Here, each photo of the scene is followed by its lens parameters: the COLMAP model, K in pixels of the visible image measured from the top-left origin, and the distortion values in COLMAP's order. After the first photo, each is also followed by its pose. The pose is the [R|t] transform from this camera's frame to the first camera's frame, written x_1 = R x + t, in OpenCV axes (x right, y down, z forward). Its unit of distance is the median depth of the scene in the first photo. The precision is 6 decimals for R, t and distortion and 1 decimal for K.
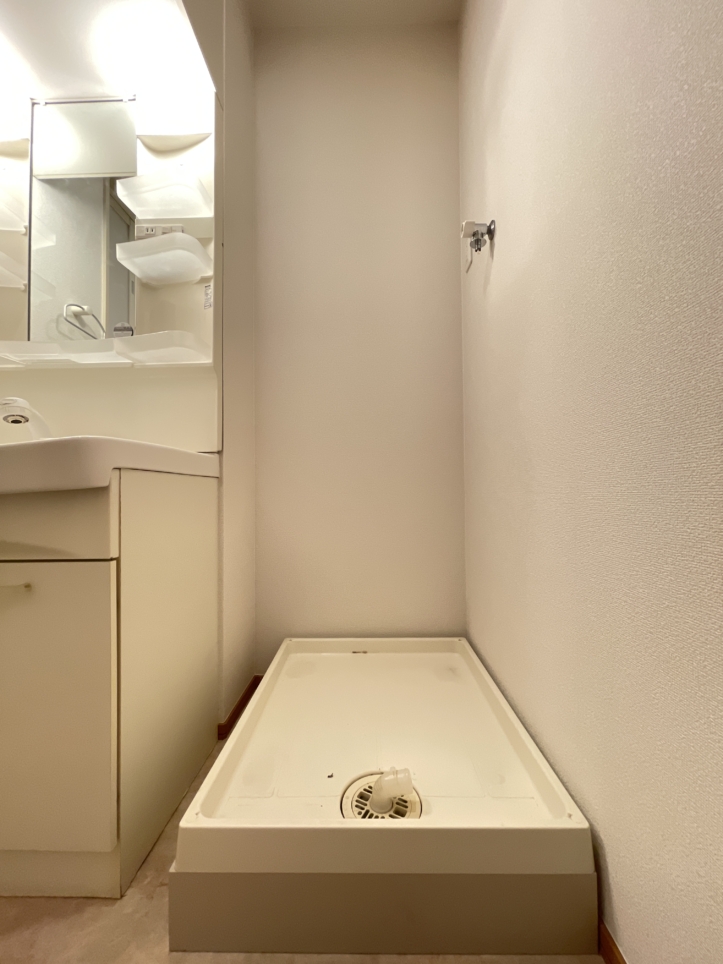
lens RADIAL K [[388.1, 0, 362.8], [0, 388.1, 482.9], [0, 0, 1]] dist [-0.004583, 0.001302]
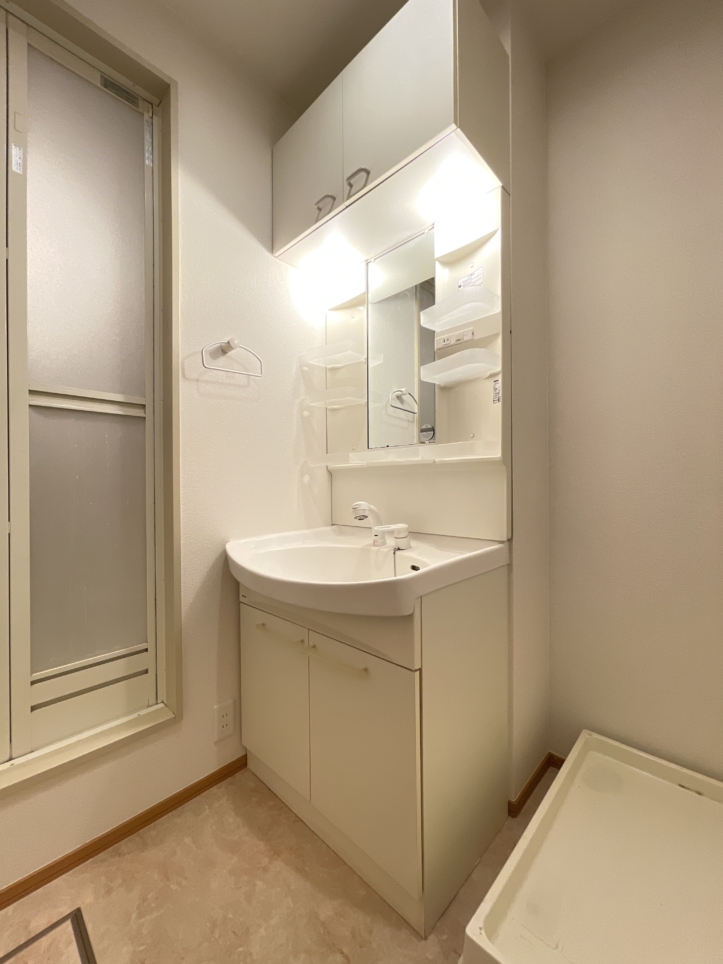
lens RADIAL K [[388.1, 0, 364.2], [0, 388.1, 483.9], [0, 0, 1]] dist [-0.004583, 0.001302]
pose [[0.736295, 0.006399, -0.676630, 0.041042], [0.015508, 0.999533, 0.026329, -0.266776], [0.676483, -0.029879, 0.735852, -0.005502]]
